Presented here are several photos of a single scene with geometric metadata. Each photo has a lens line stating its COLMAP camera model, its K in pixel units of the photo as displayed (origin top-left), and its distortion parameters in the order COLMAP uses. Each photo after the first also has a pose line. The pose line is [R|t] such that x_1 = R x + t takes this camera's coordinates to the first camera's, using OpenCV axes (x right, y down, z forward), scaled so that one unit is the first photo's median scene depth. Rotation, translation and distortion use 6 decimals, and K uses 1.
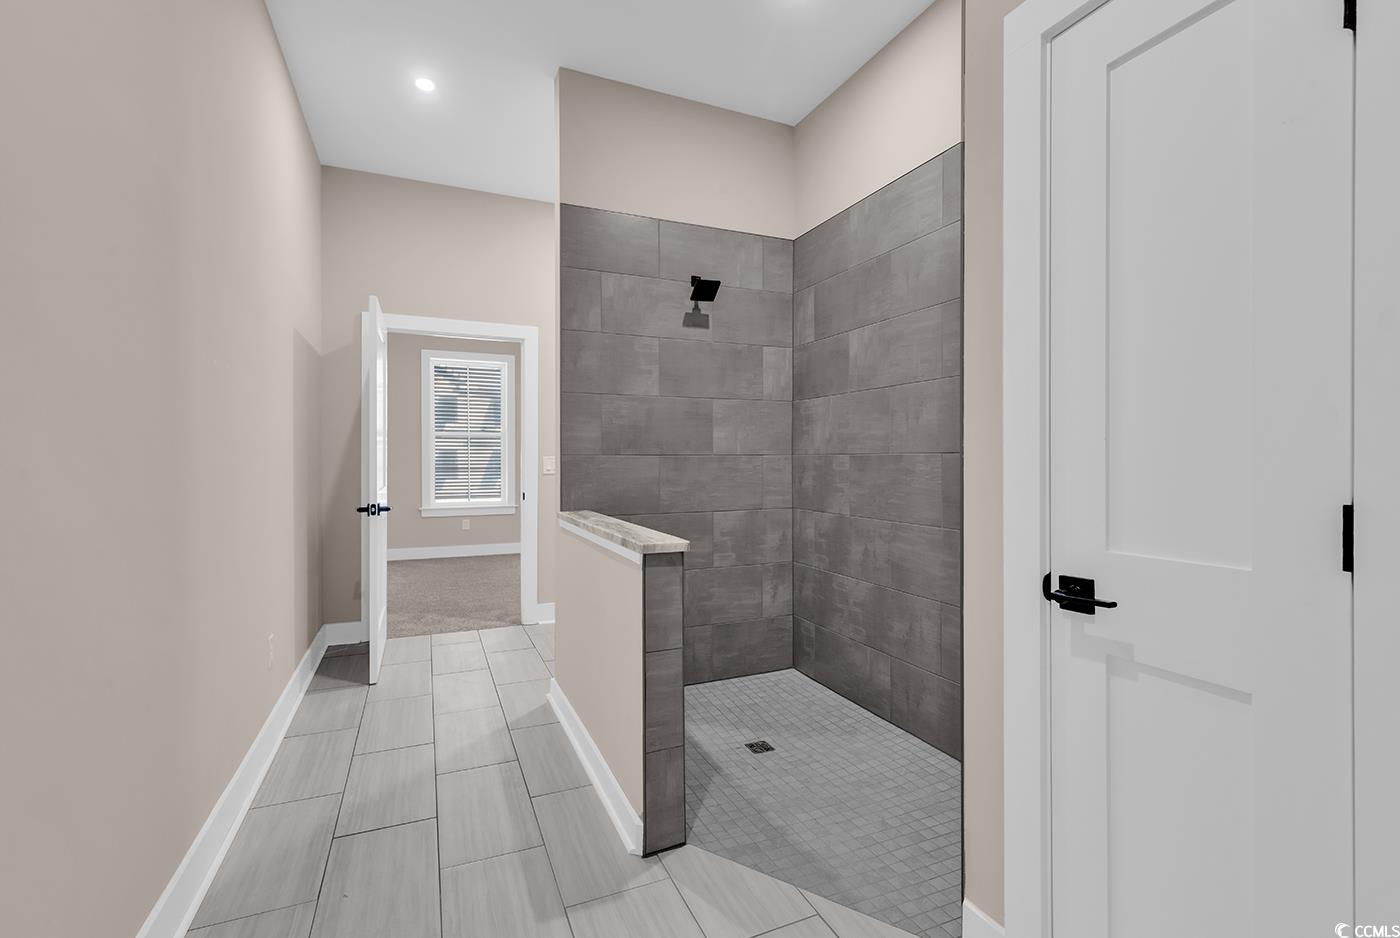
lens RADIAL K [[641.2, 0, 700.0], [0, 641.2, 469.0], [0, 0, 1]] dist [-0.000122, -0.000043]
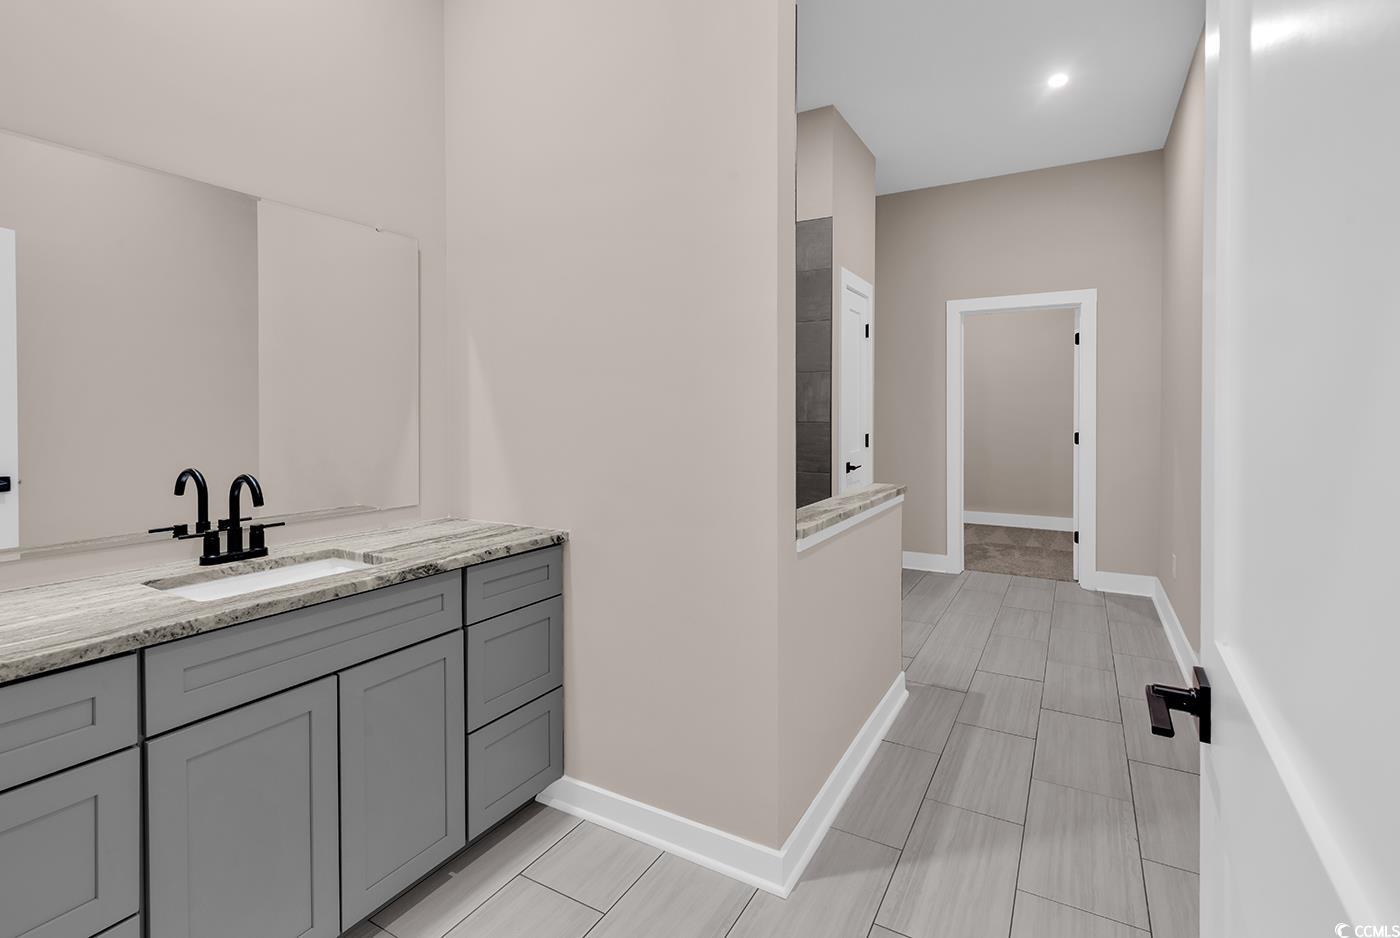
lens RADIAL K [[653.3, 0, 698.4], [0, 653.3, 415.1], [0, 0, 1]] dist [-0.001325, -0.000146]
pose [[-0.595685, -0.004706, 0.803204, -0.992976], [0.002142, 0.999970, 0.007448, -0.069950], [-0.803215, 0.006157, -0.595657, 2.185081]]
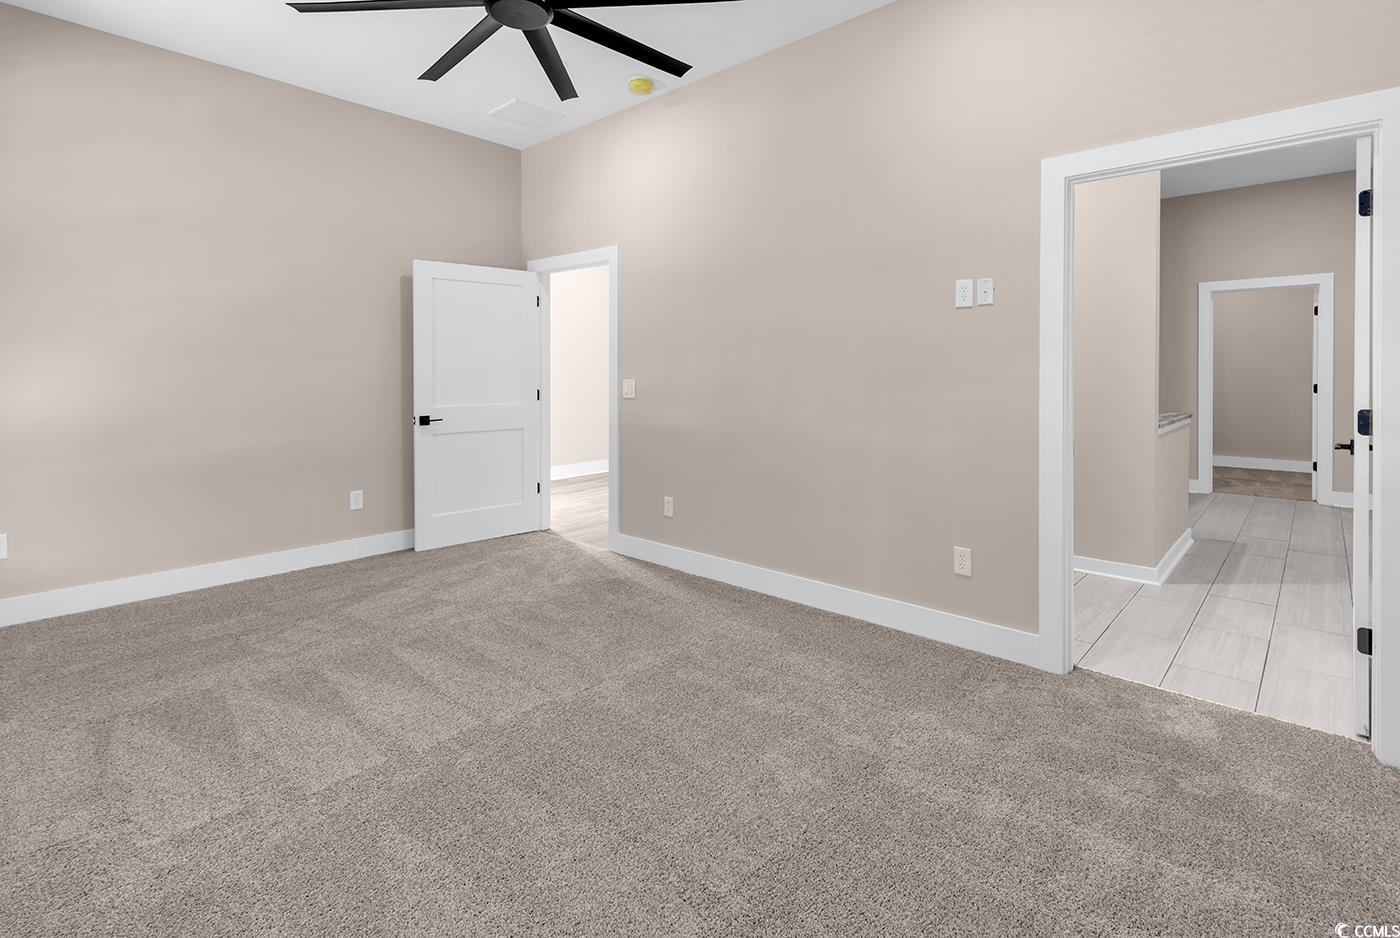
lens RADIAL K [[673.3, 0, 705.3], [0, 673.3, 376.7], [0, 0, 1]] dist [-0.000400, 0.000104]
pose [[-0.411946, -0.008152, 0.911172, -1.612527], [0.005274, 0.999922, 0.011330, -0.072263], [-0.911193, 0.009473, -0.411871, 3.594750]]
